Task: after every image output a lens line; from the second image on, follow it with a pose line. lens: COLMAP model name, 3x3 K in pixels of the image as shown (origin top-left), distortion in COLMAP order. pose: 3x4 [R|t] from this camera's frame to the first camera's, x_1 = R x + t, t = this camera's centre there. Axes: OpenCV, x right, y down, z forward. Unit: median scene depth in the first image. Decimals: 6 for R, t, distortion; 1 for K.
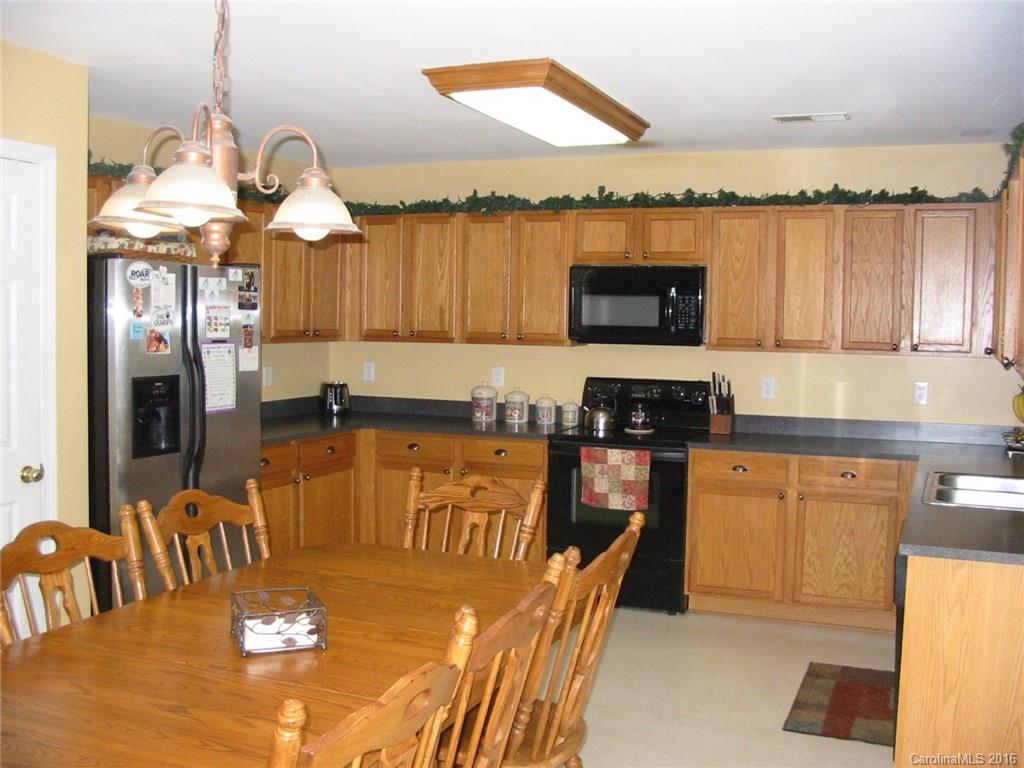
lens RADIAL K [[1064.2, 0, 519.7], [0, 1064.2, 386.9], [0, 0, 1]] dist [-0.181472, 0.224458]
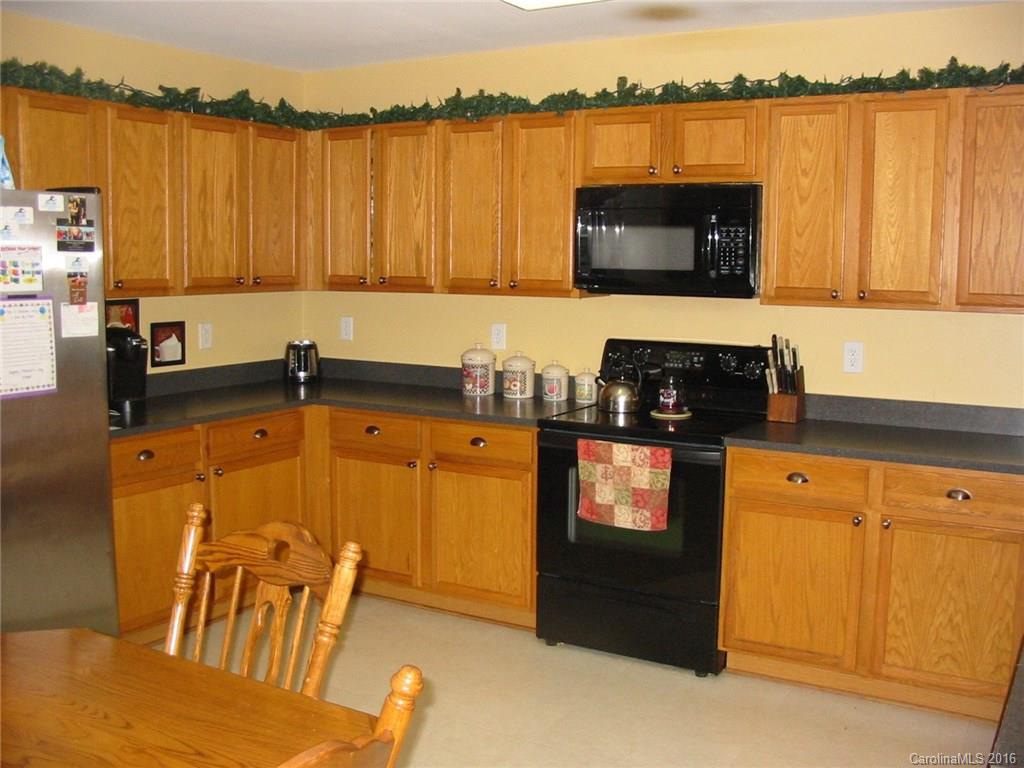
lens RADIAL K [[1064.2, 0, 519.7], [0, 1064.2, 386.9], [0, 0, 1]] dist [-0.181472, 0.224458]
pose [[0.990172, 0.011320, -0.139397, 0.118328], [-0.003755, 0.998511, 0.054415, -0.017659], [0.139805, -0.053357, 0.988740, 0.287552]]
